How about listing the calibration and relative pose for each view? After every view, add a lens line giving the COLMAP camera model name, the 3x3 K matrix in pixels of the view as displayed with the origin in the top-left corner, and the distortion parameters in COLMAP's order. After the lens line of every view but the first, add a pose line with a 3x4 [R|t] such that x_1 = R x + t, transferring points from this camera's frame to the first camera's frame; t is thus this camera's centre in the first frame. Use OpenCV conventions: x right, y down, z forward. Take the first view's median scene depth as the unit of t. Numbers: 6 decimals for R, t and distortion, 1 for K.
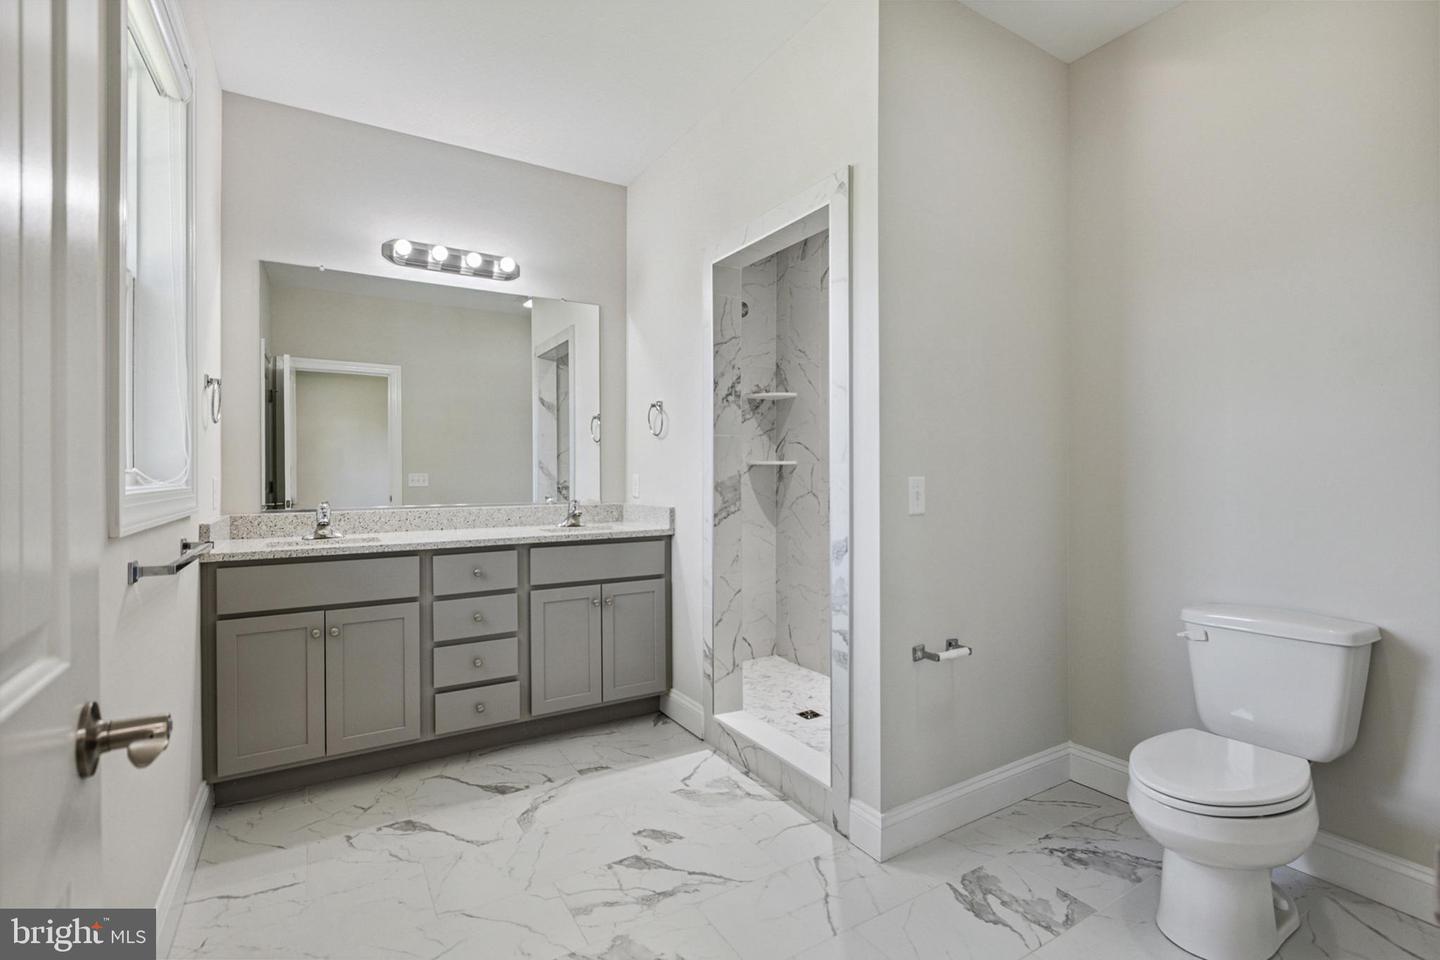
lens RADIAL K [[671.7, 0, 719.8], [0, 671.7, 483.5], [0, 0, 1]] dist [-0.009041, 0.004075]
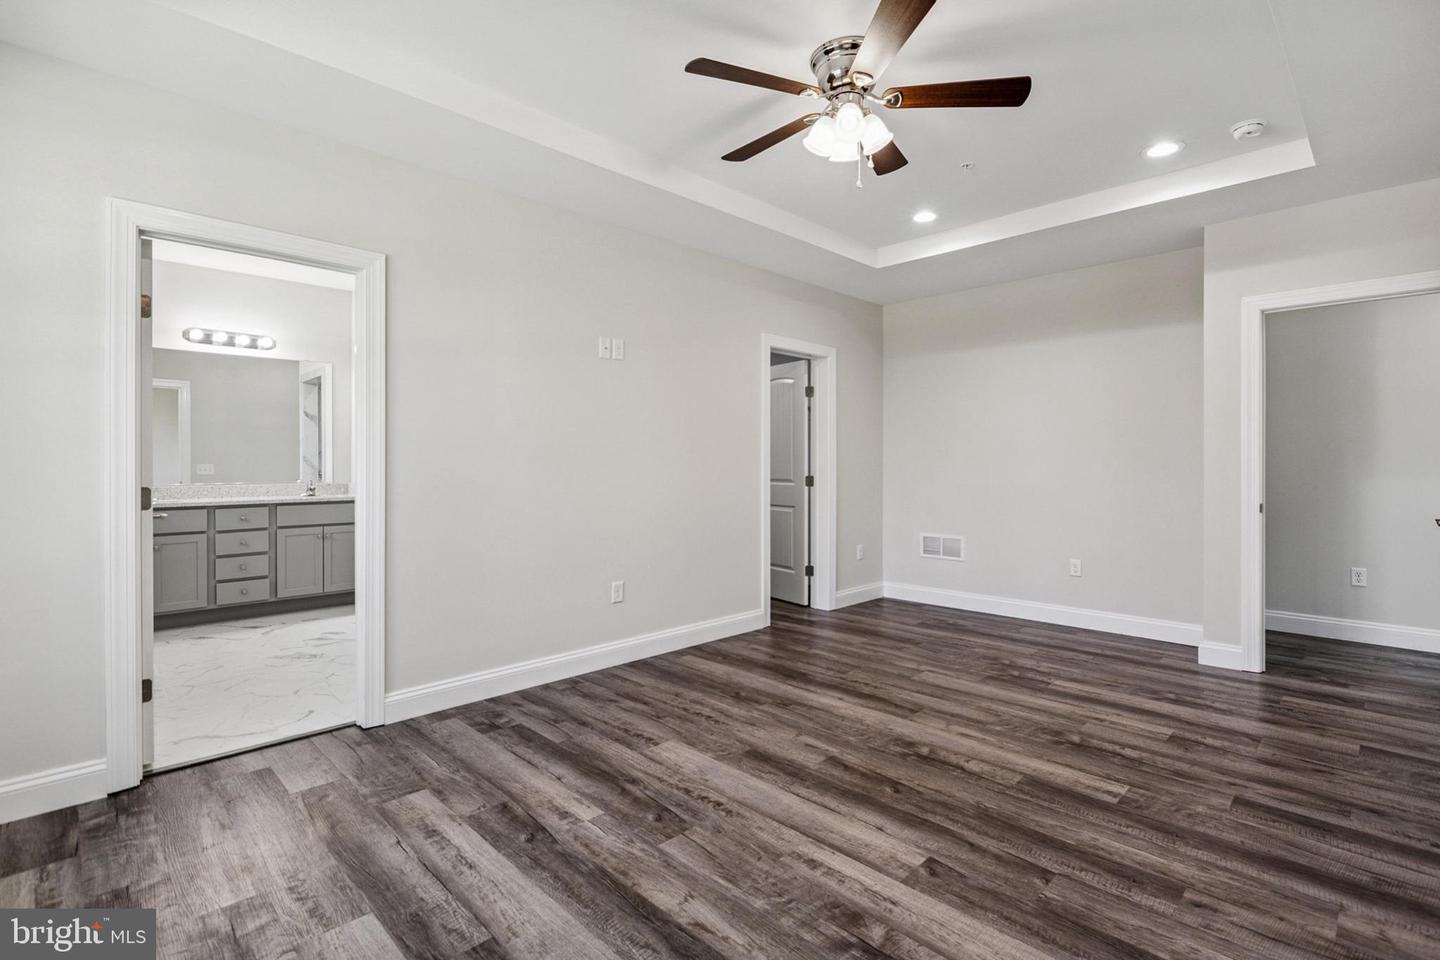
lens RADIAL K [[671.7, 0, 723.4], [0, 671.7, 463.6], [0, 0, 1]] dist [-0.009041, 0.004075]
pose [[0.971124, -0.001078, 0.238575, 0.468468], [0.004572, 0.999890, -0.014094, 0.012294], [-0.238533, 0.014778, 0.971022, -1.073235]]
